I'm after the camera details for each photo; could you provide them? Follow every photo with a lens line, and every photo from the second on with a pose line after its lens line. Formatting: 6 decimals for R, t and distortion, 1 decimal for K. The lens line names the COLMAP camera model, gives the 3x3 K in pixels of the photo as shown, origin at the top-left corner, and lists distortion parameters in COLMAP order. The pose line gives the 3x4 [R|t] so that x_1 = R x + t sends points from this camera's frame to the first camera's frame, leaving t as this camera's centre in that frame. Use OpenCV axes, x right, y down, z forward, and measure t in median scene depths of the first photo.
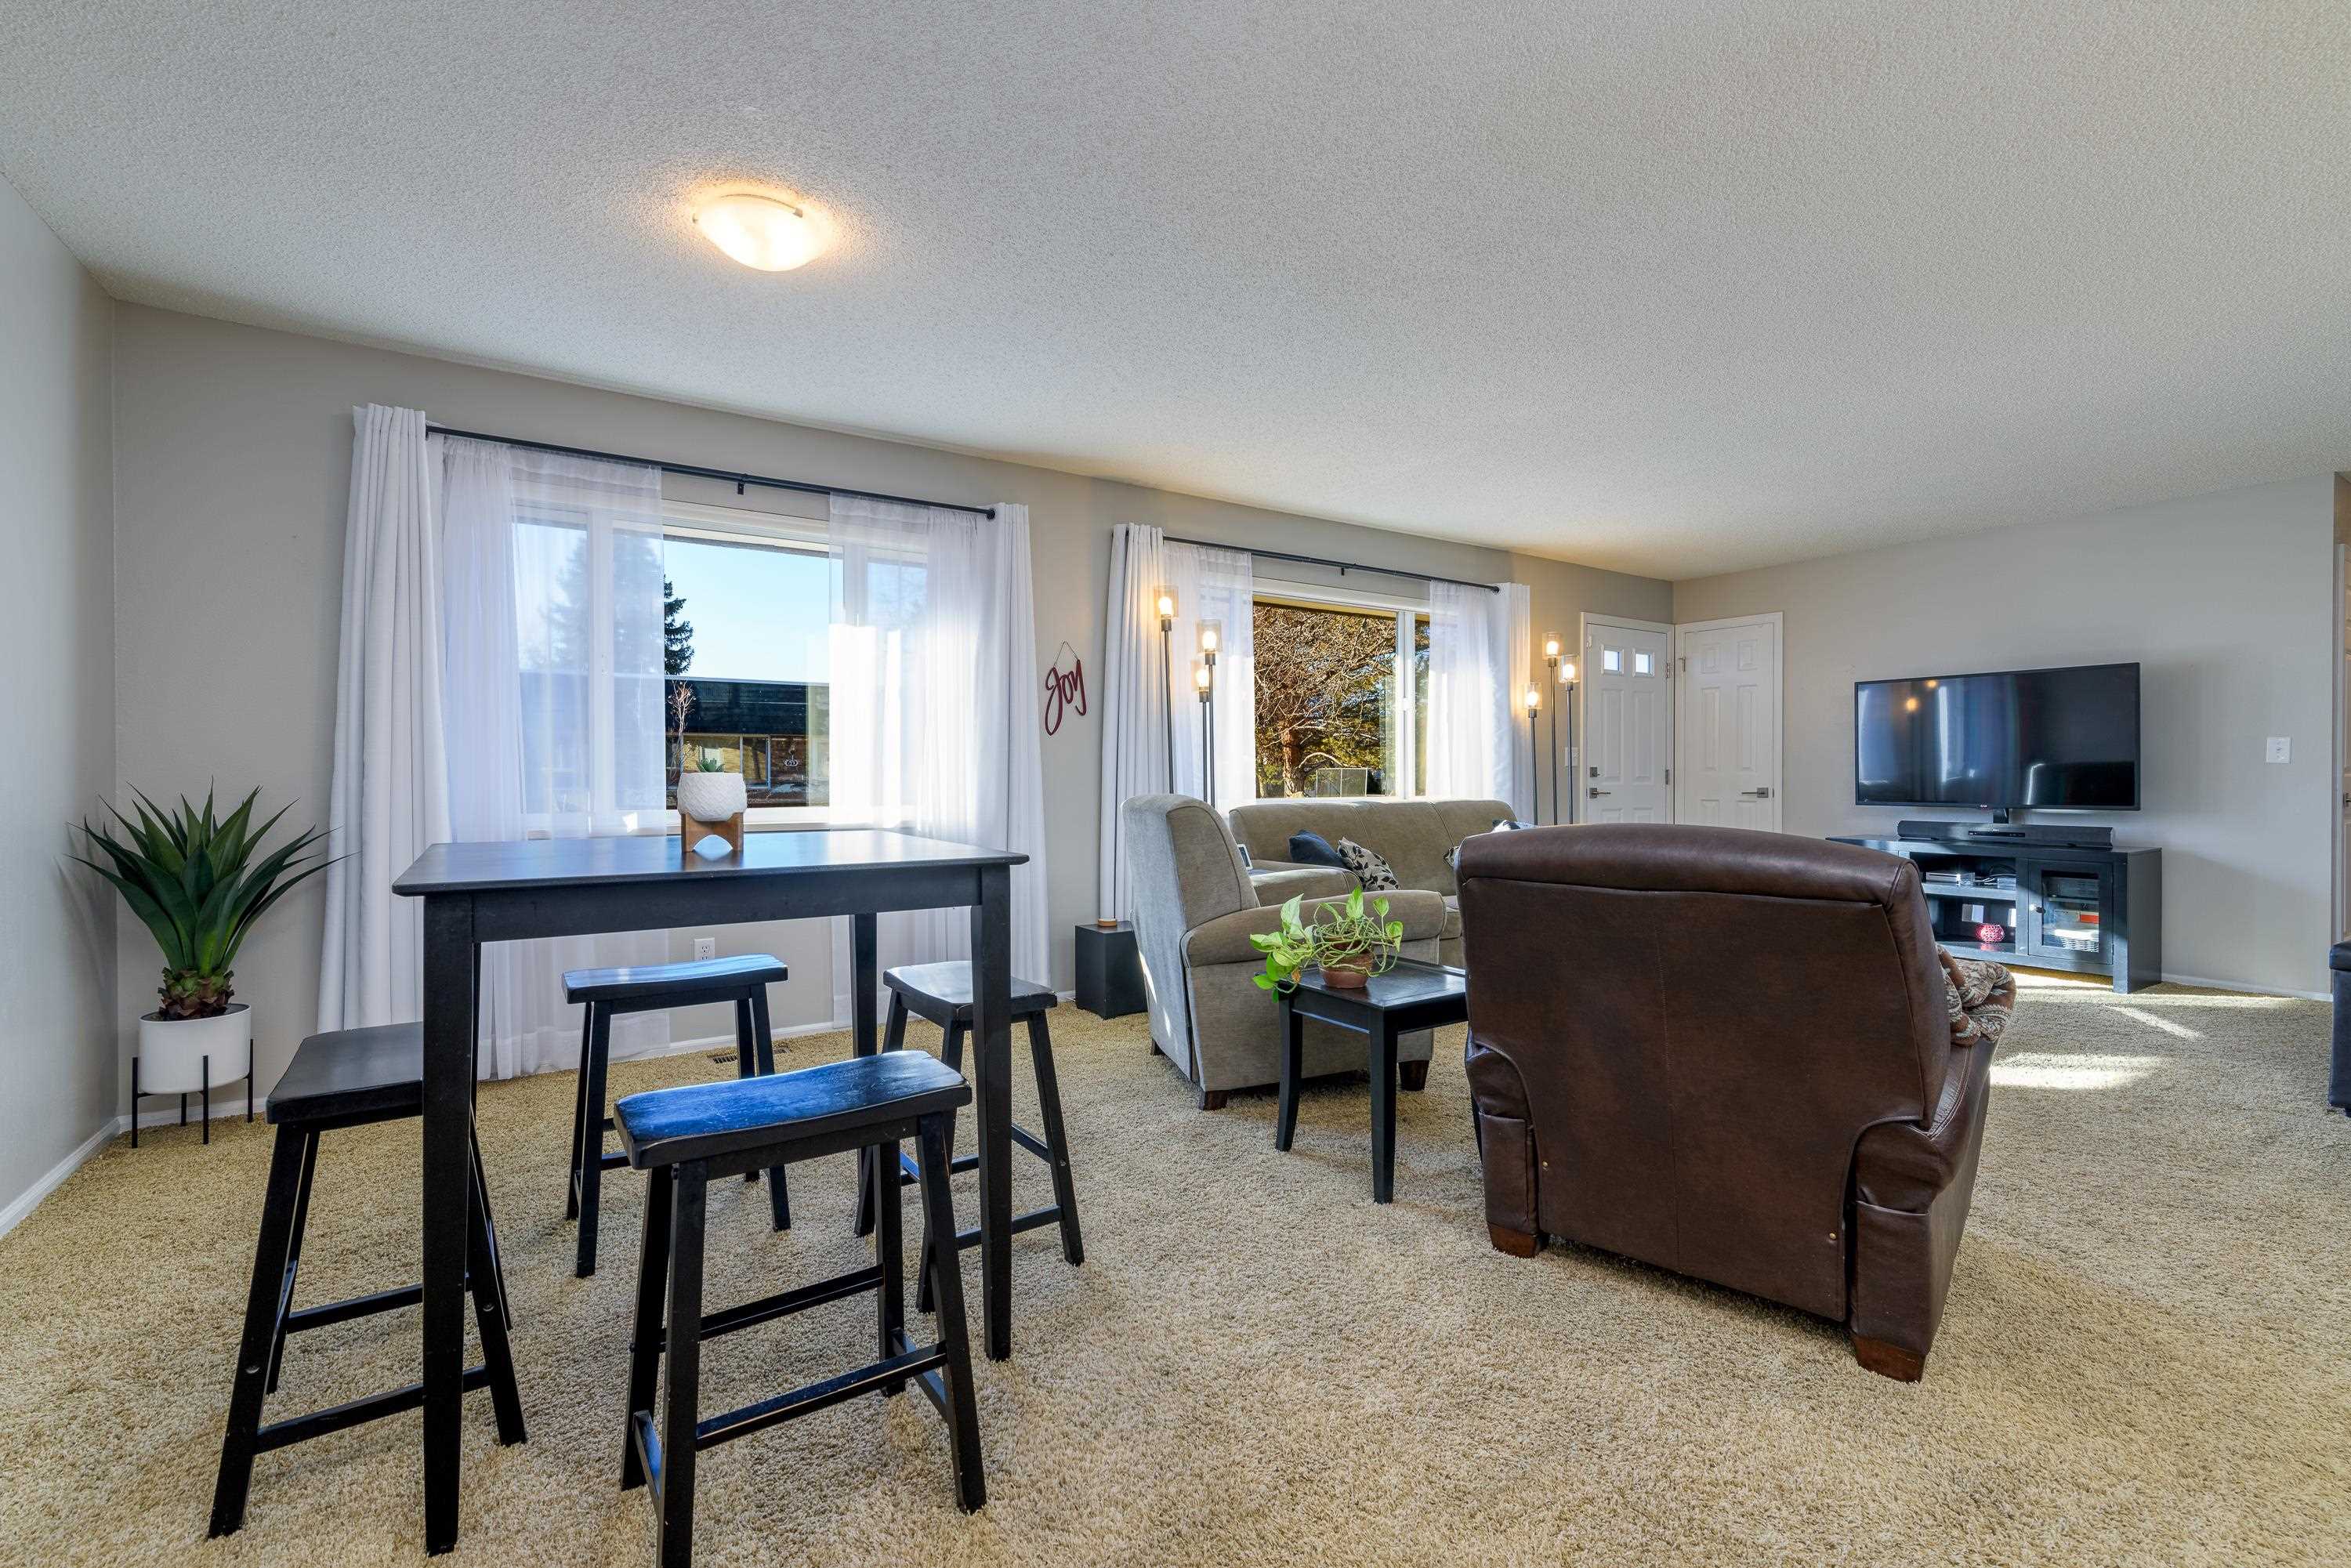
lens RADIAL K [[1024.7, 0, 1178.9], [0, 1024.7, 775.3], [0, 0, 1]] dist [0.000949, 0.000433]
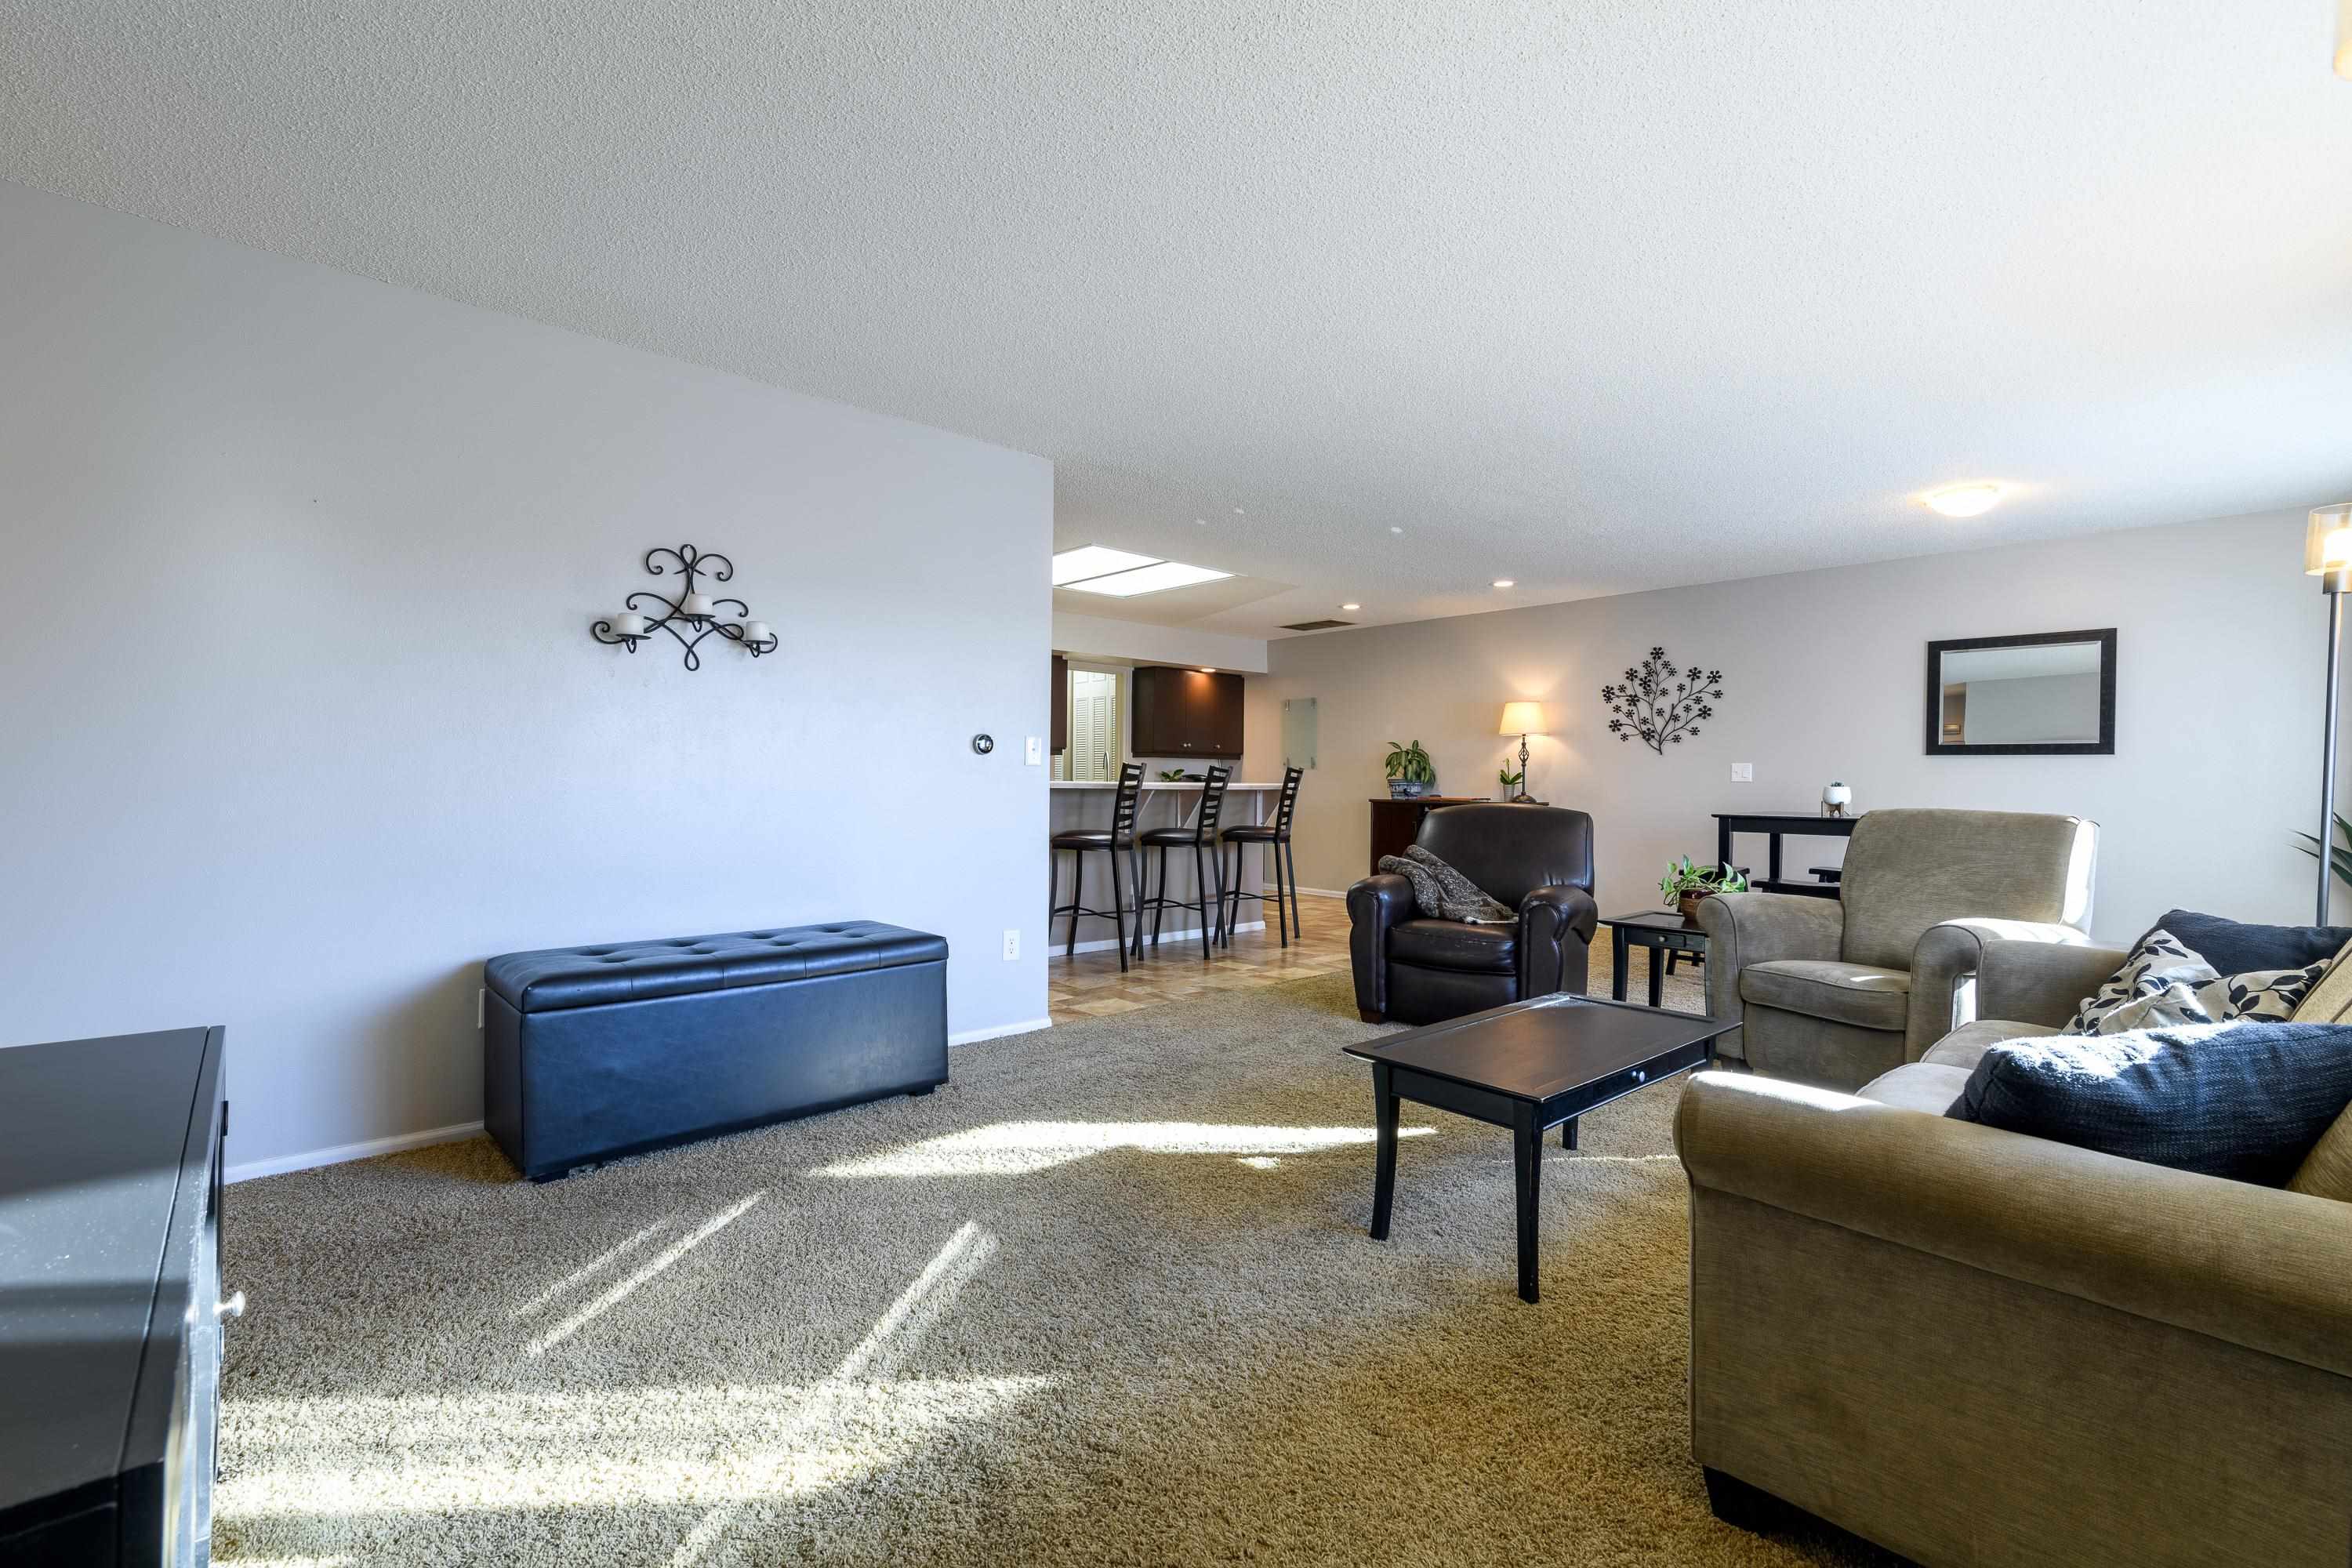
lens RADIAL K [[1025.1, 0, 1177.9], [0, 1025.1, 781.2], [0, 0, 1]] dist [0.000949, 0.000433]
pose [[-0.989111, -0.008784, -0.146909, 0.732766], [-0.009552, 0.999944, 0.004518, -0.005691], [0.146861, 0.005872, -0.989140, 1.511885]]
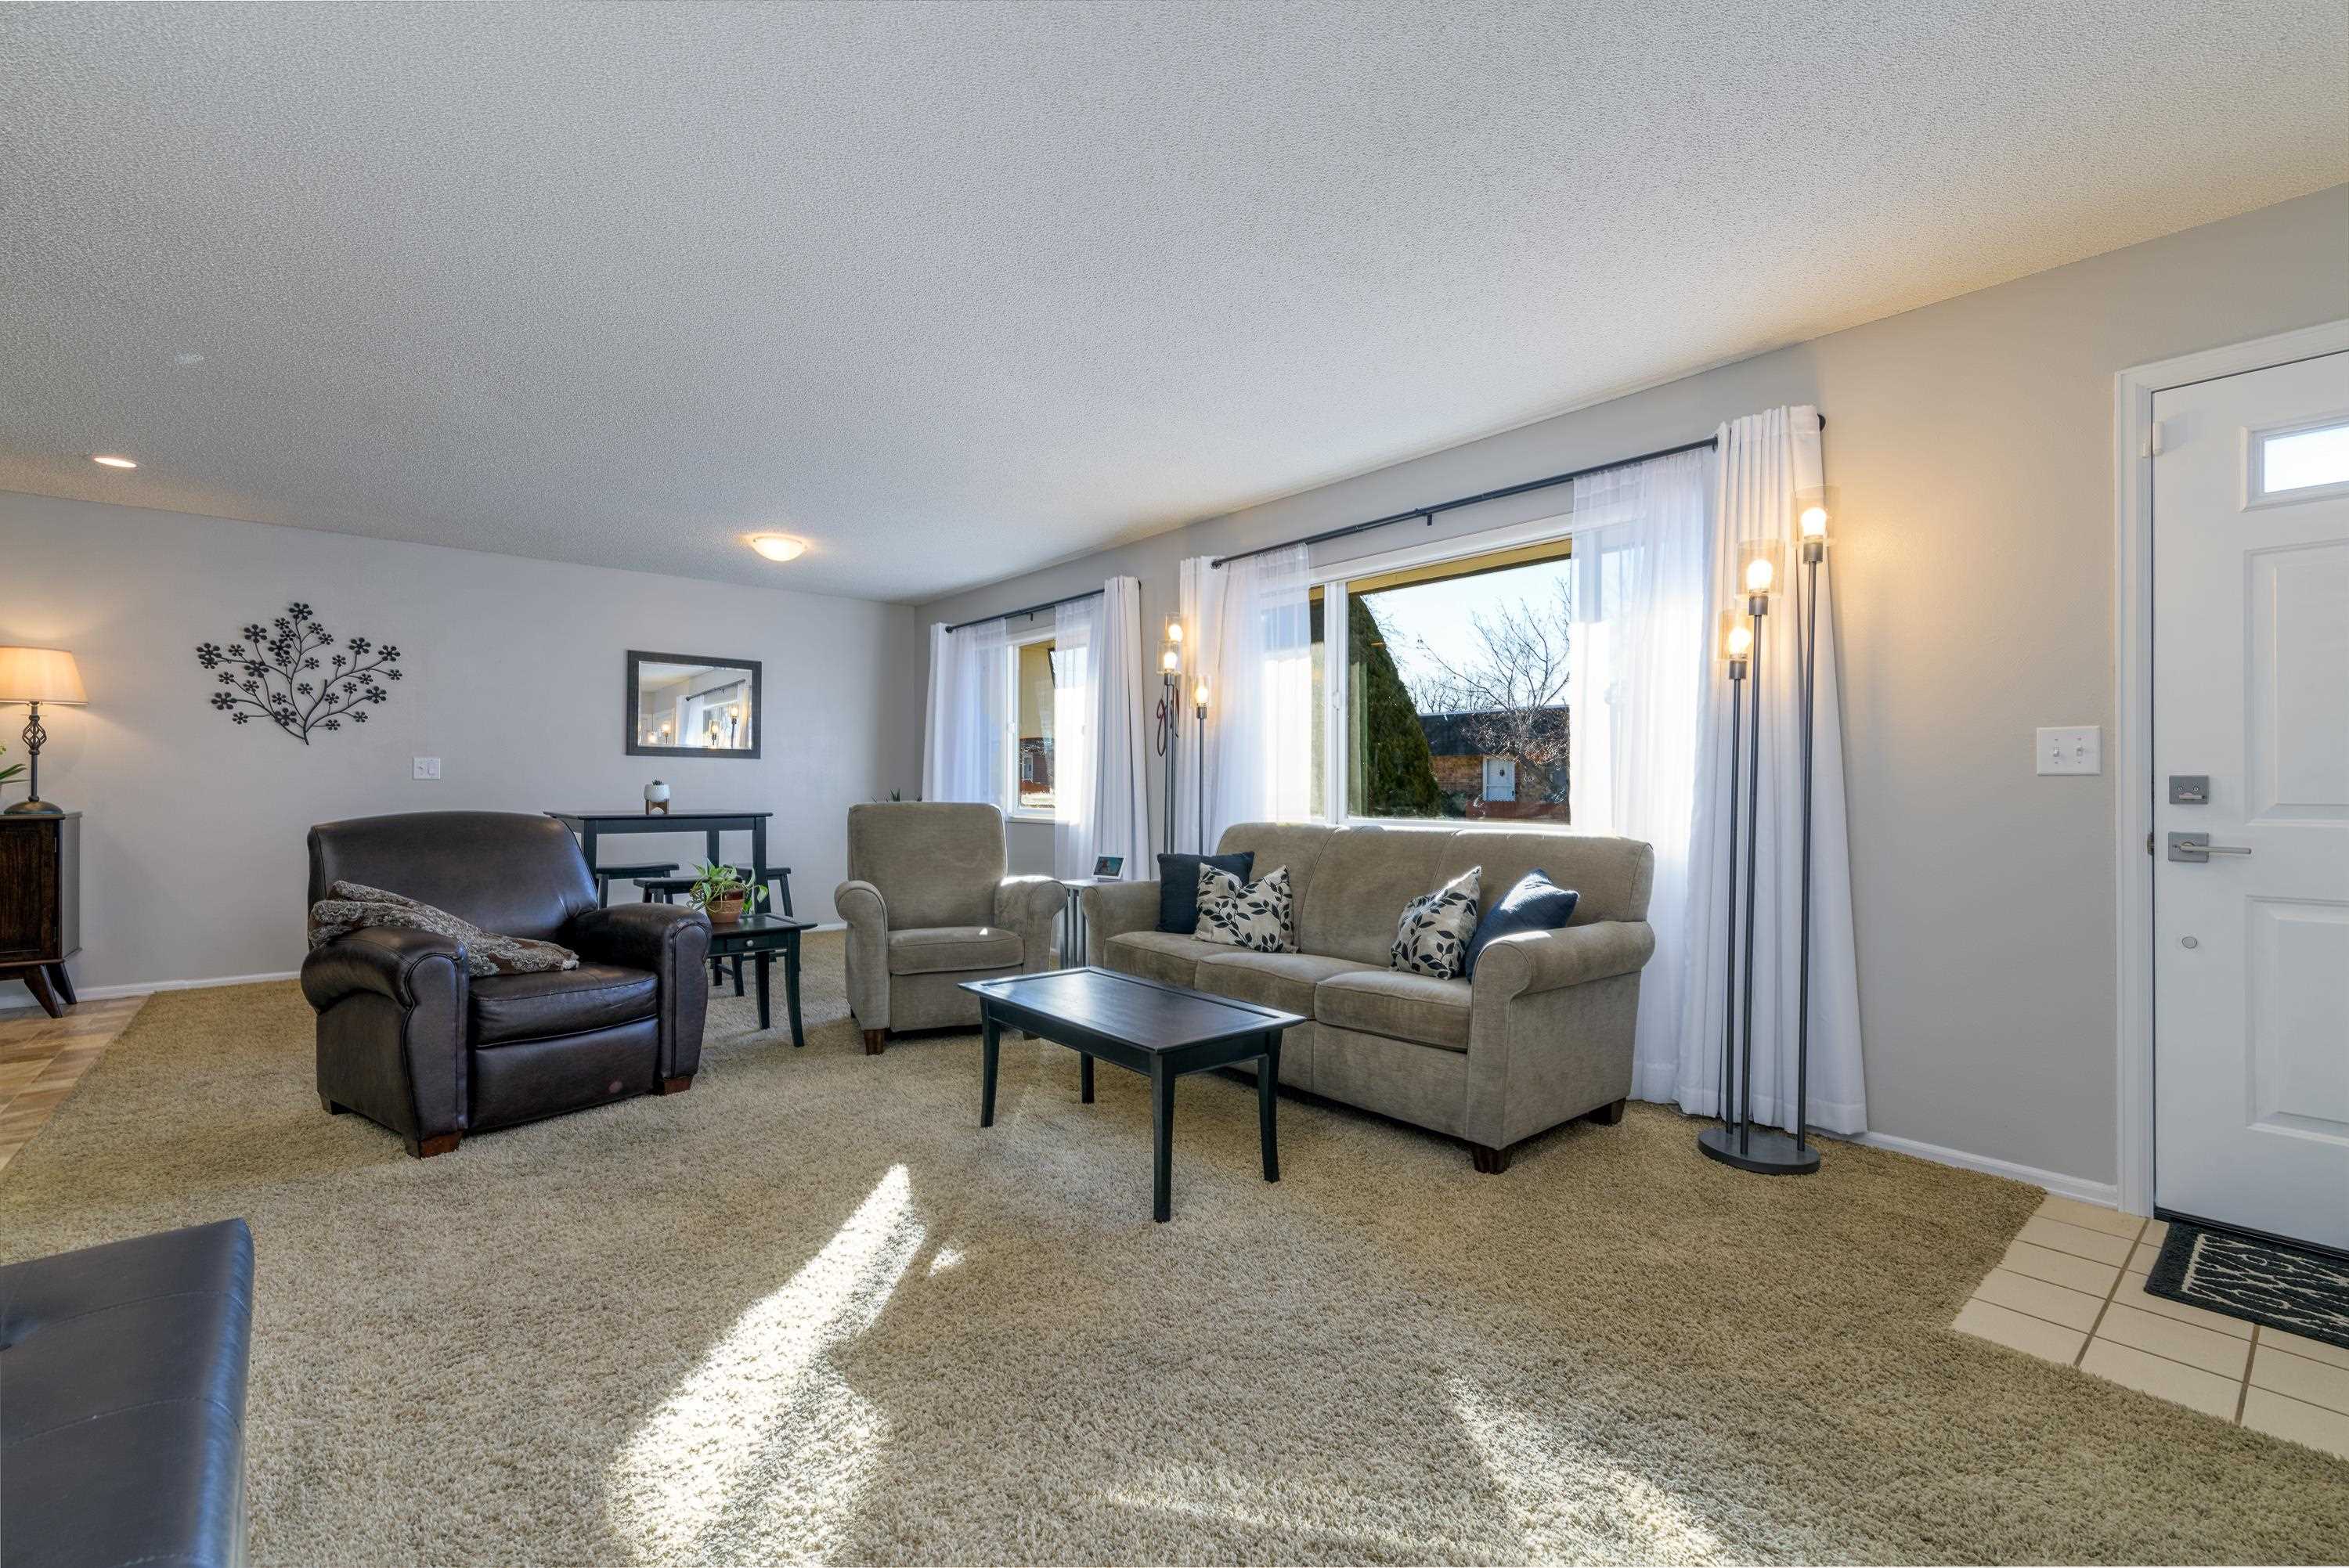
lens RADIAL K [[1023.7, 0, 1197.8], [0, 1023.7, 782.6], [0, 0, 1]] dist [0.000949, 0.000433]
pose [[0.127458, -0.003016, -0.991839, 1.115763], [-0.007110, 0.999967, -0.003955, -0.003550], [0.991818, 0.007556, 0.127433, 0.935522]]
